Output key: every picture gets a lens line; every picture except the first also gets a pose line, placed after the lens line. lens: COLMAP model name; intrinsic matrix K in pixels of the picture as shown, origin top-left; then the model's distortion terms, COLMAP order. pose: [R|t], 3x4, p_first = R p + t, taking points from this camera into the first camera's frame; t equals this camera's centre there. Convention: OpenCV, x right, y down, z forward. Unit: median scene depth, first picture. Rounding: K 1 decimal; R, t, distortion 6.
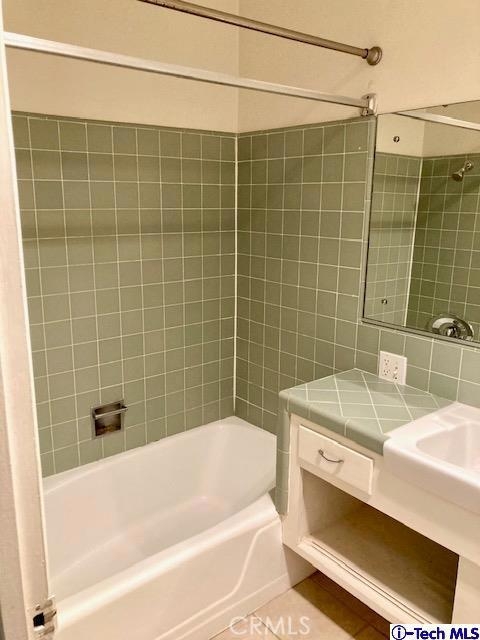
lens RADIAL K [[536.3, 0, 243.0], [0, 536.3, 322.2], [0, 0, 1]] dist [0.084635, -0.044127]
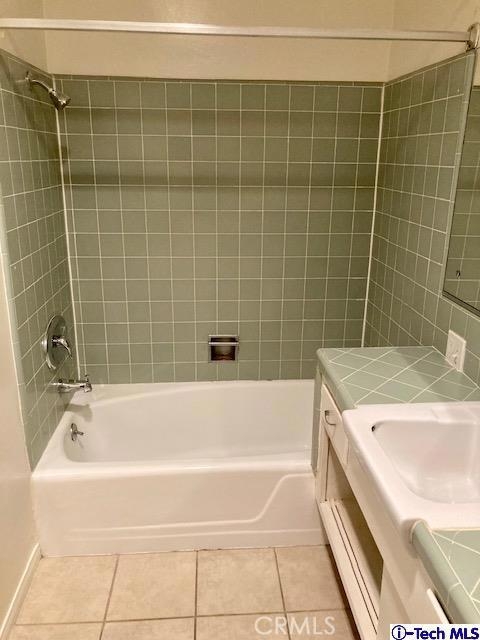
lens RADIAL K [[536.3, 0, 245.9], [0, 536.3, 317.1], [0, 0, 1]] dist [0.084635, -0.044127]
pose [[0.822792, 0.171486, -0.541854, 0.408310], [-0.139113, 0.985159, 0.100542, -0.008378], [0.551054, -0.007346, 0.834437, 0.077206]]
